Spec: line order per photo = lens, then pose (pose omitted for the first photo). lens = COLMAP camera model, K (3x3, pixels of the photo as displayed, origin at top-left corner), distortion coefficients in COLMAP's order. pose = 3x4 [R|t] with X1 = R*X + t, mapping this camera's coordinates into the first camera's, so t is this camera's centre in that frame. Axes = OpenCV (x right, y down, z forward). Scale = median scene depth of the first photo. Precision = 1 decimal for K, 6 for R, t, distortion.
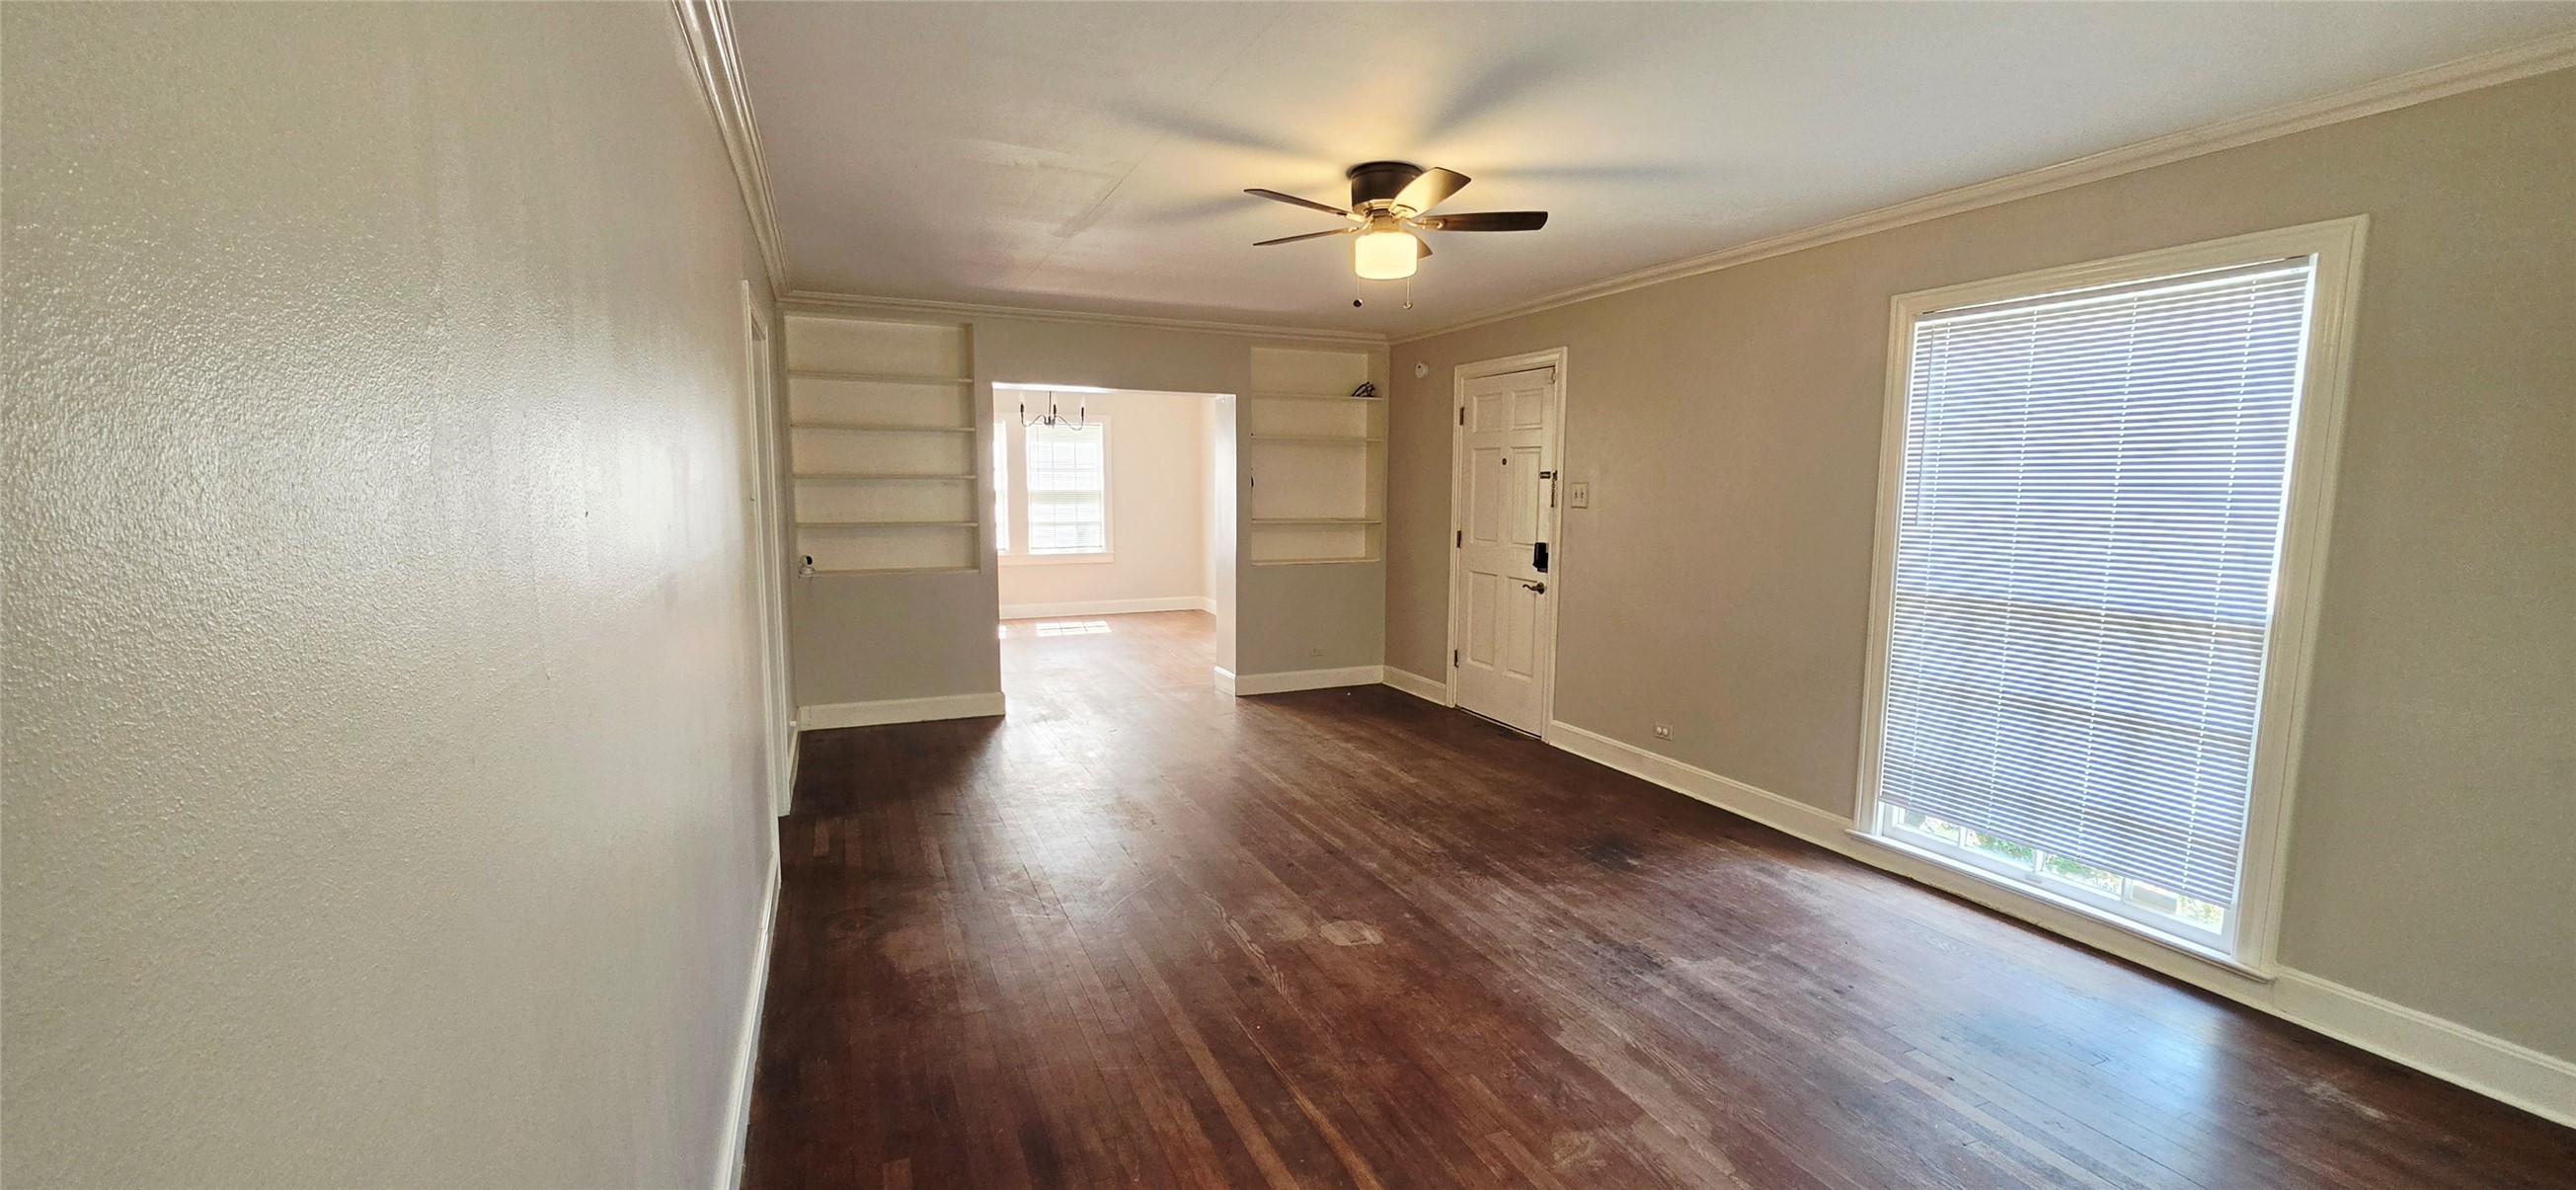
lens RADIAL K [[1086.2, 0, 1278.3], [0, 1086.2, 601.9], [0, 0, 1]] dist [-0.004931, -0.000185]
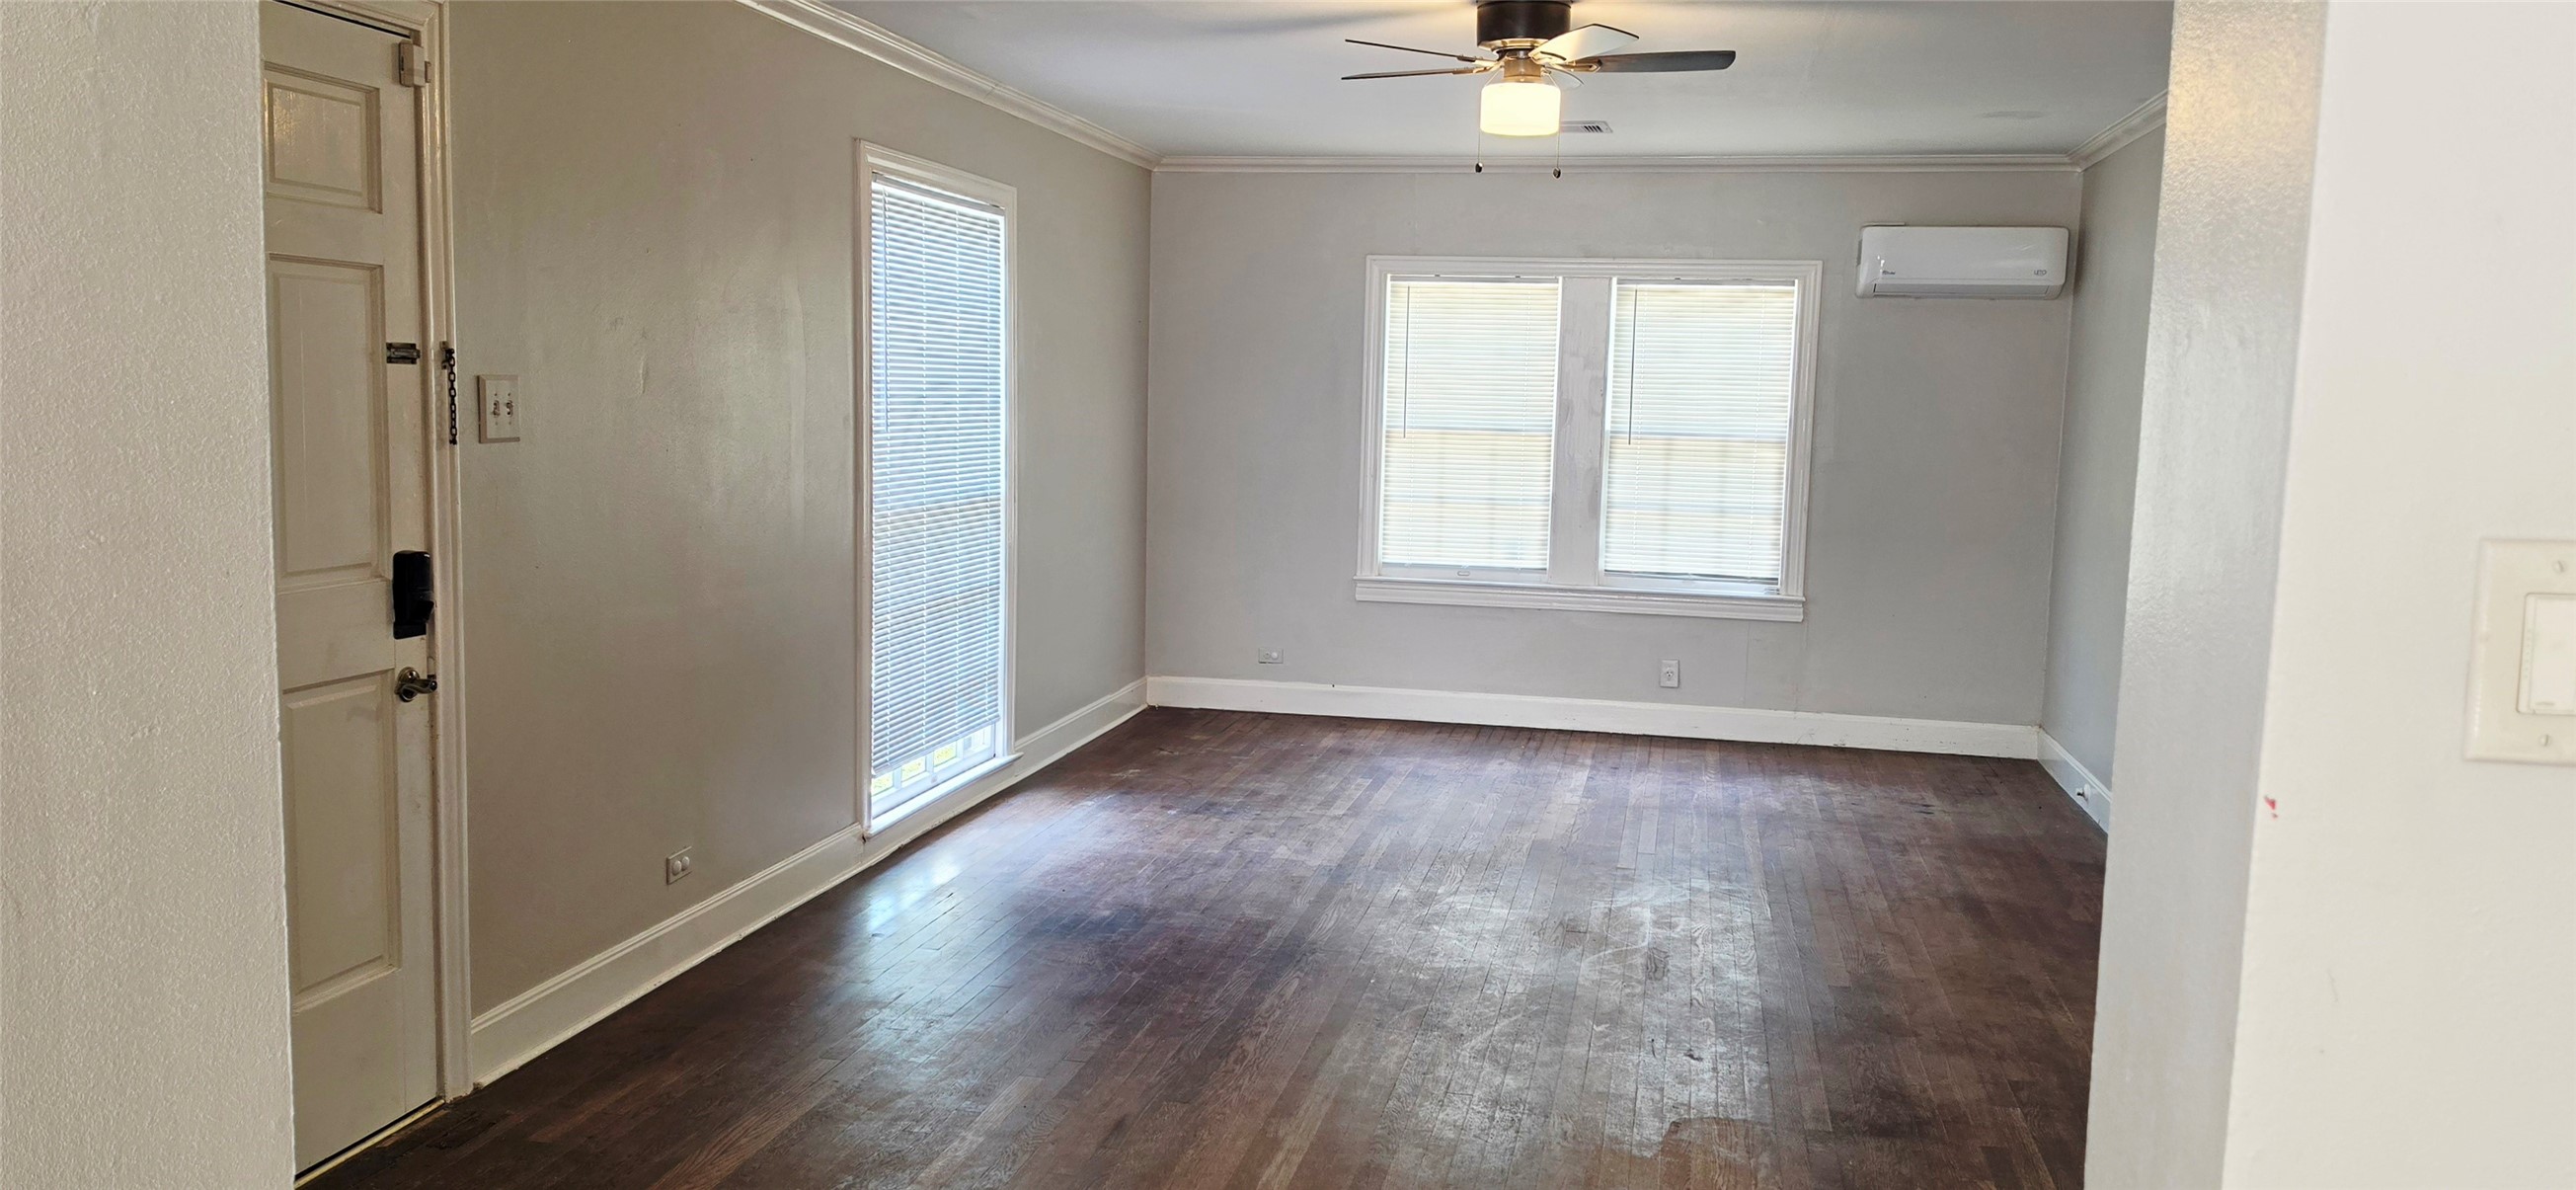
lens RADIAL K [[1890.1, 0, 1290.4], [0, 1890.1, 597.3], [0, 0, 1]] dist [-0.008017, -0.000365]
pose [[-0.823601, -0.076412, 0.561999, -0.435927], [0.047343, 0.978163, 0.202376, -0.200211], [-0.565190, 0.193284, -0.801998, 1.792436]]
